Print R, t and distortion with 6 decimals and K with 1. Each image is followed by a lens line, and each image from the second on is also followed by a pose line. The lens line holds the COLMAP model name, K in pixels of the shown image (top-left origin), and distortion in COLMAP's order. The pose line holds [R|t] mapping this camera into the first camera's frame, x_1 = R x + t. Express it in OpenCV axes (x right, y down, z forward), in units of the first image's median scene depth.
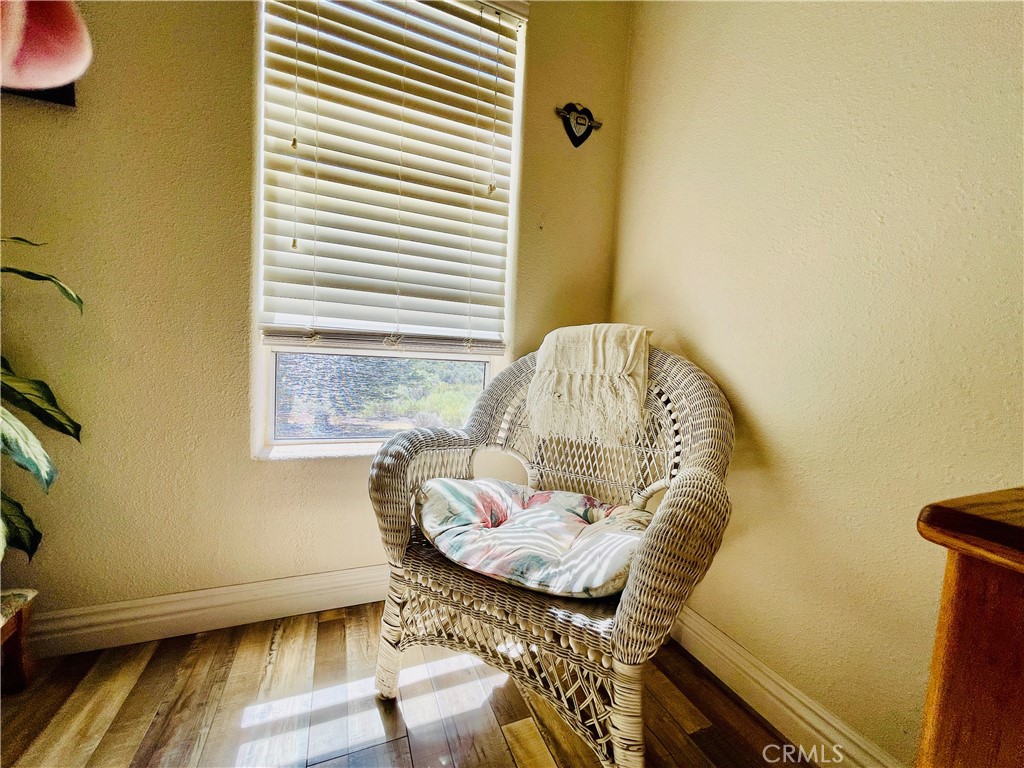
lens RADIAL K [[411.0, 0, 512.0], [0, 411.0, 384.0], [0, 0, 1]] dist [-0.000300, -0.000055]
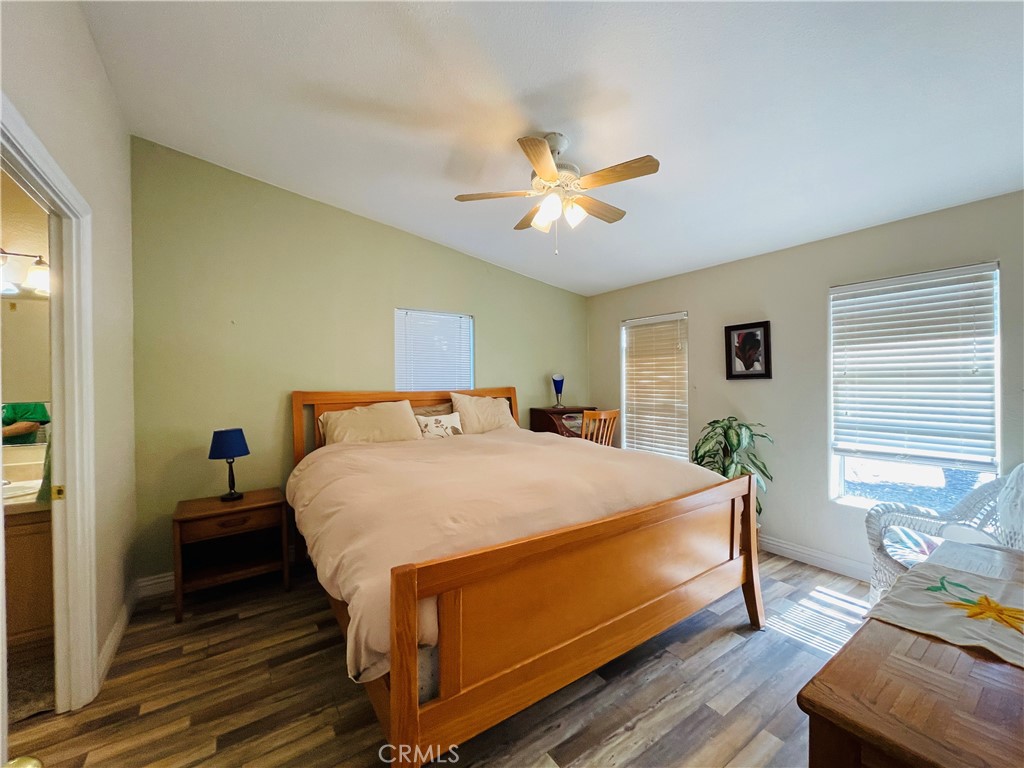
lens RADIAL K [[411.0, 0, 512.0], [0, 411.0, 384.0], [0, 0, 1]] dist [-0.000300, -0.000055]
pose [[0.208176, -0.048282, -0.976899, 1.432947], [-0.046134, 0.997185, -0.059116, -0.286203], [0.977003, 0.057375, 0.205363, -1.423115]]
